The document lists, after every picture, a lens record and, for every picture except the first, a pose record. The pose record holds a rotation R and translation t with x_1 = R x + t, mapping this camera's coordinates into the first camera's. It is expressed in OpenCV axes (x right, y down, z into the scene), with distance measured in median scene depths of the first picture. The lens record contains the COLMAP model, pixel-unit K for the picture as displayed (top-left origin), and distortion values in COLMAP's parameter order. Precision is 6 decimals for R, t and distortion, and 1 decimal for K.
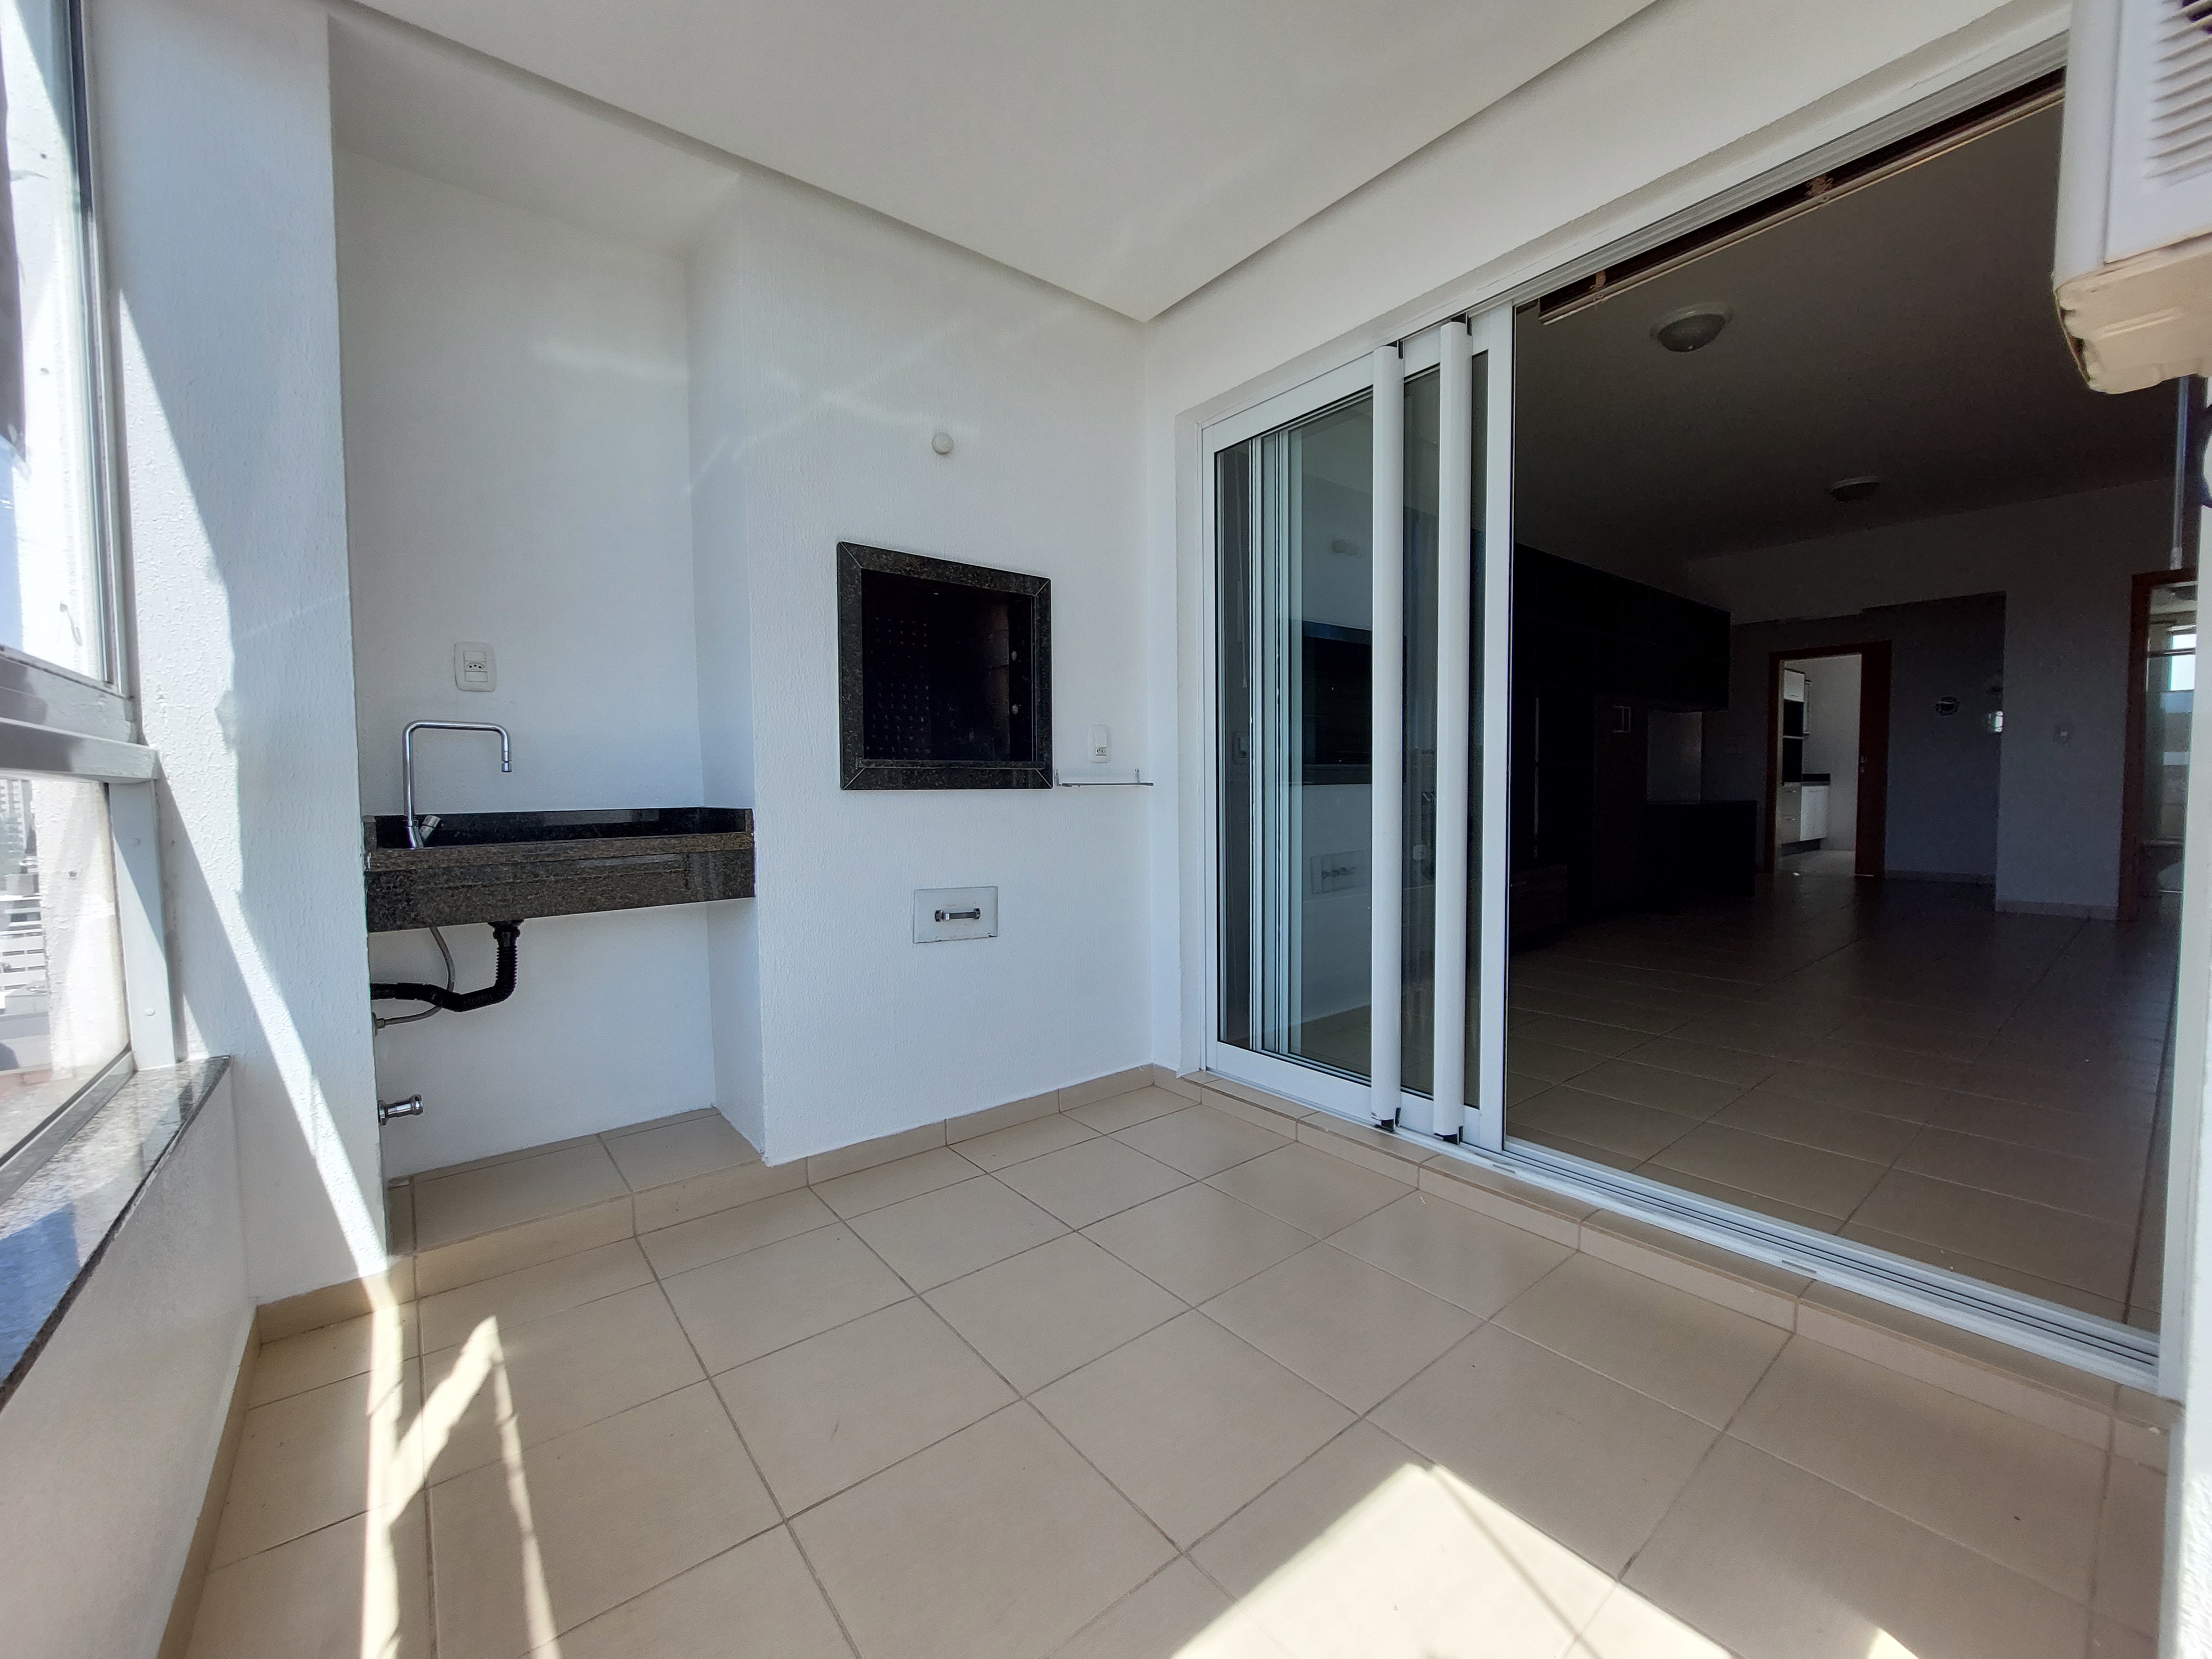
lens RADIAL K [[889.6, 0, 1110.9], [0, 889.6, 840.5], [0, 0, 1]] dist [-0.000073, -0.000051]
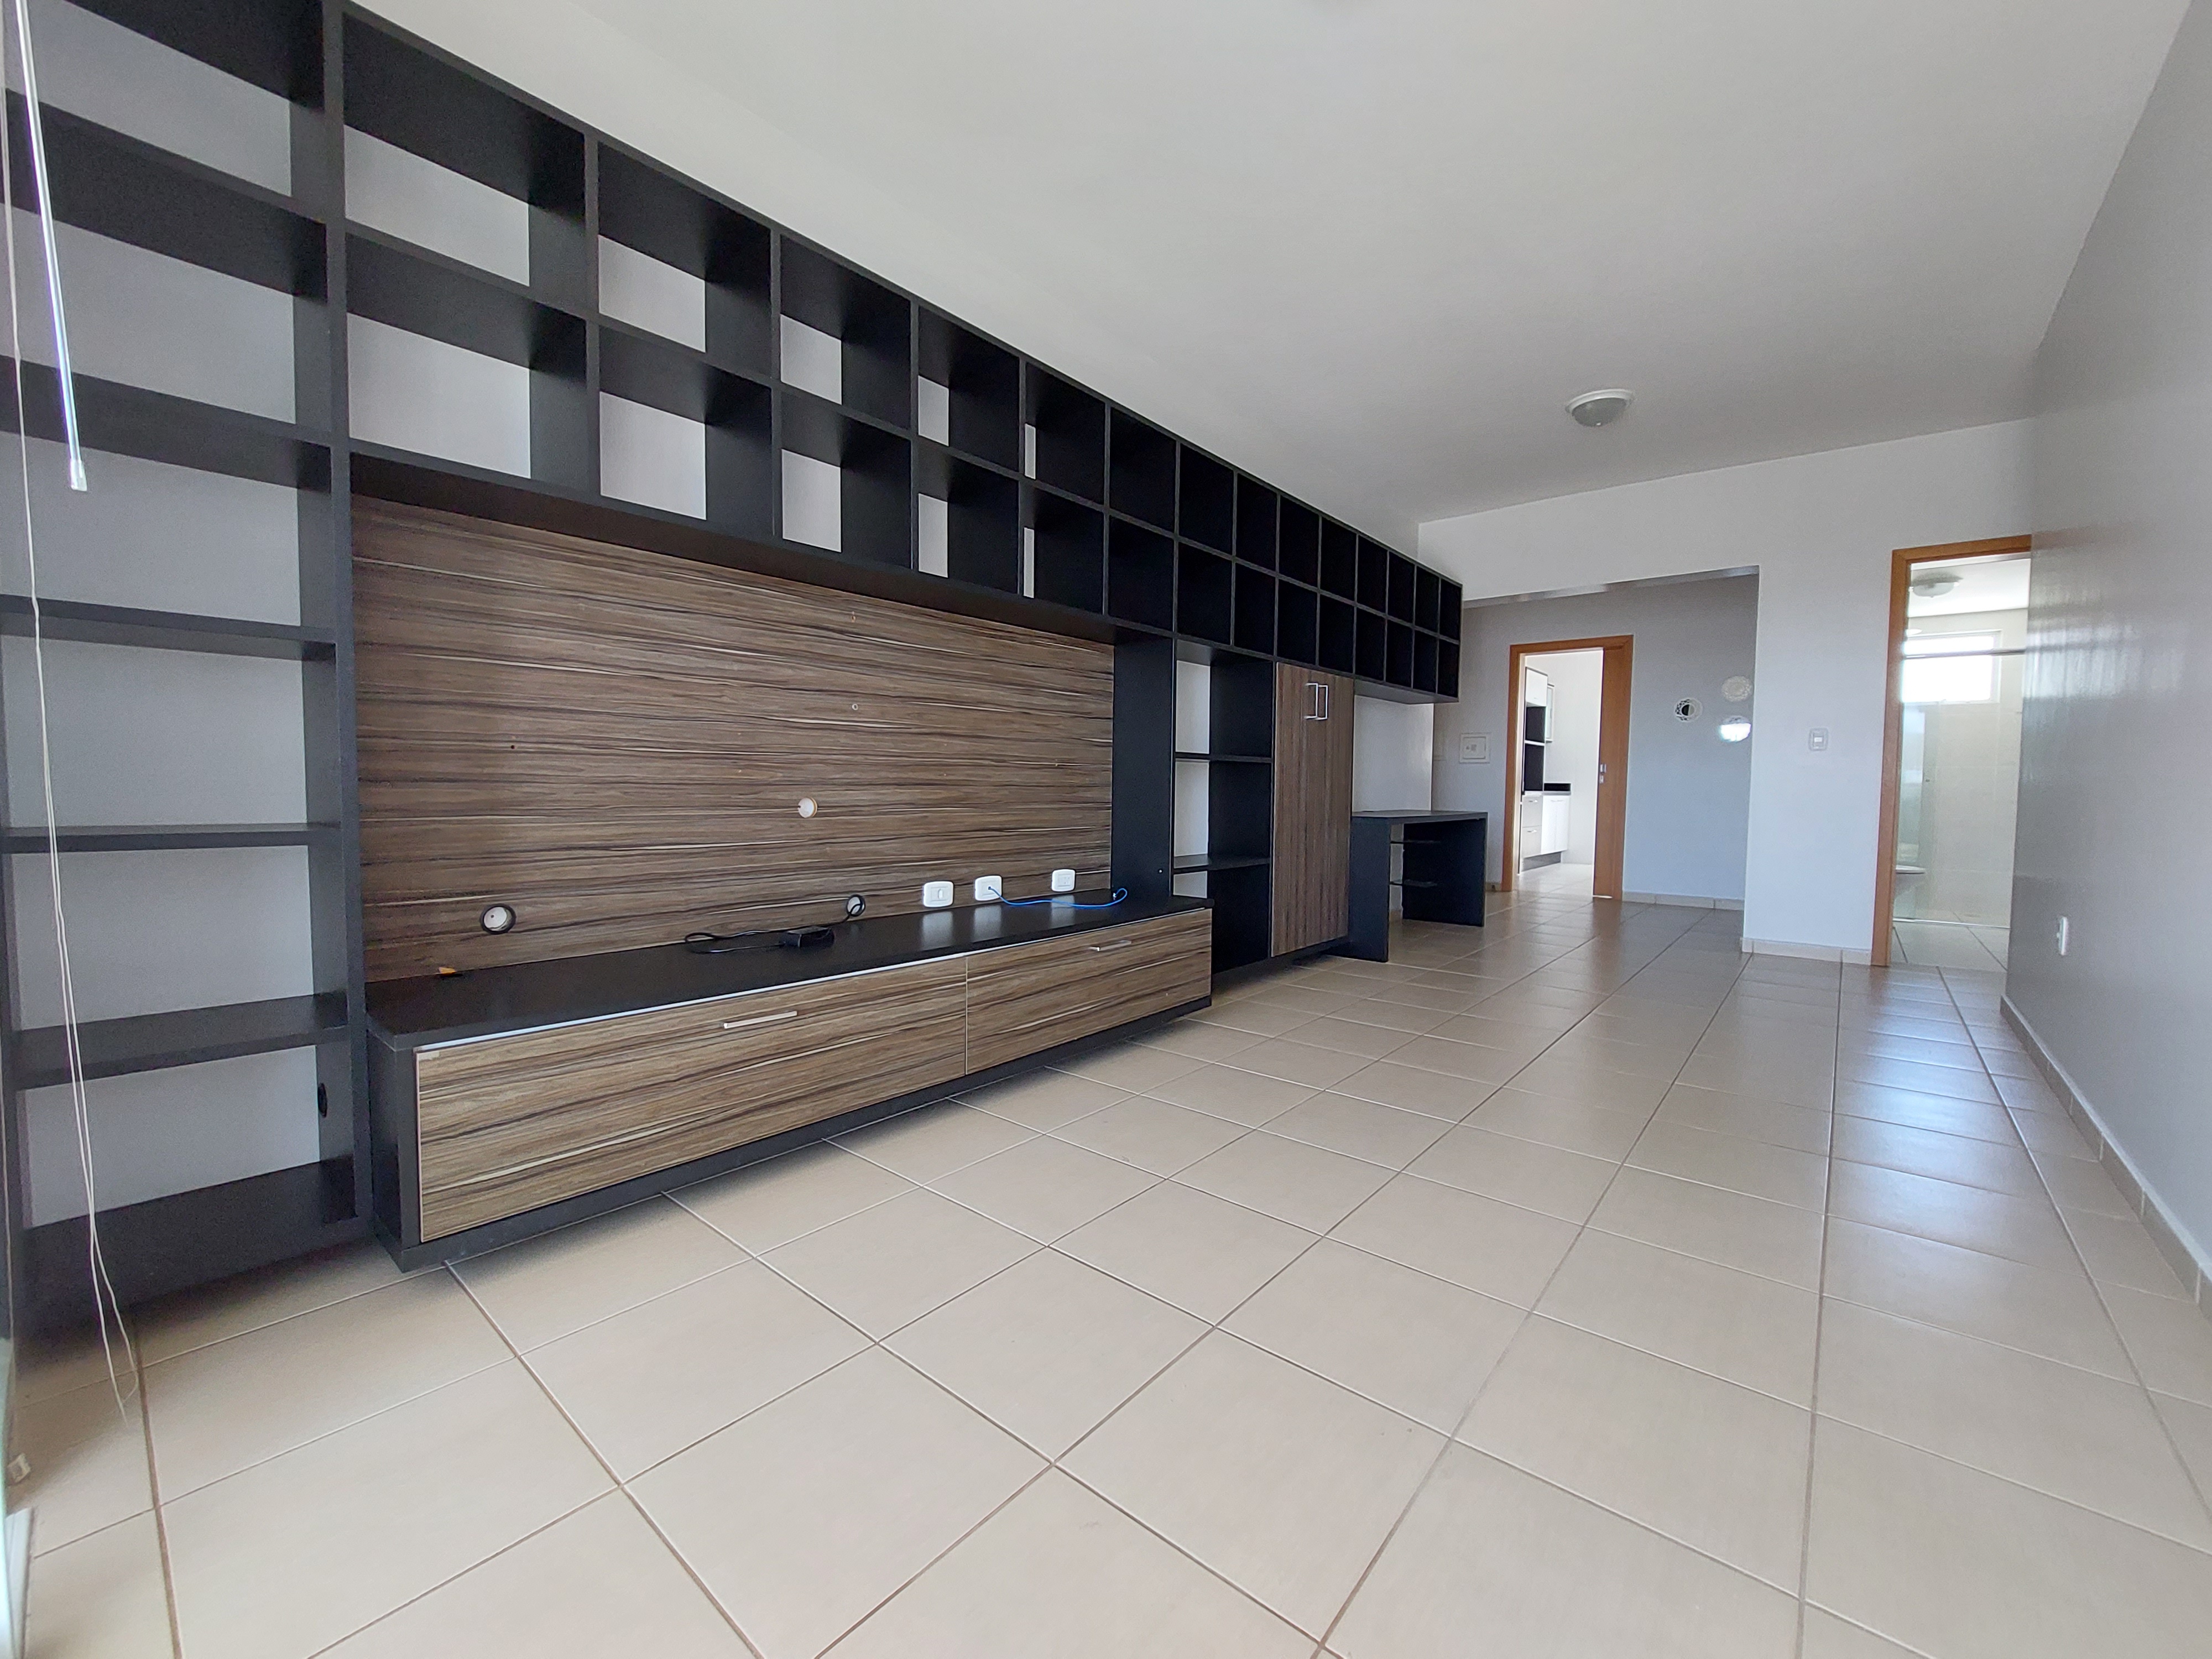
lens RADIAL K [[887.4, 0, 1106.0], [0, 887.4, 829.5], [0, 0, 1]] dist [0.000065, -0.000007]
pose [[0.980279, 0.012600, 0.197217, 0.183117], [-0.011029, 0.999898, -0.009059, -0.015796], [-0.197311, 0.006706, 0.980318, 0.225564]]
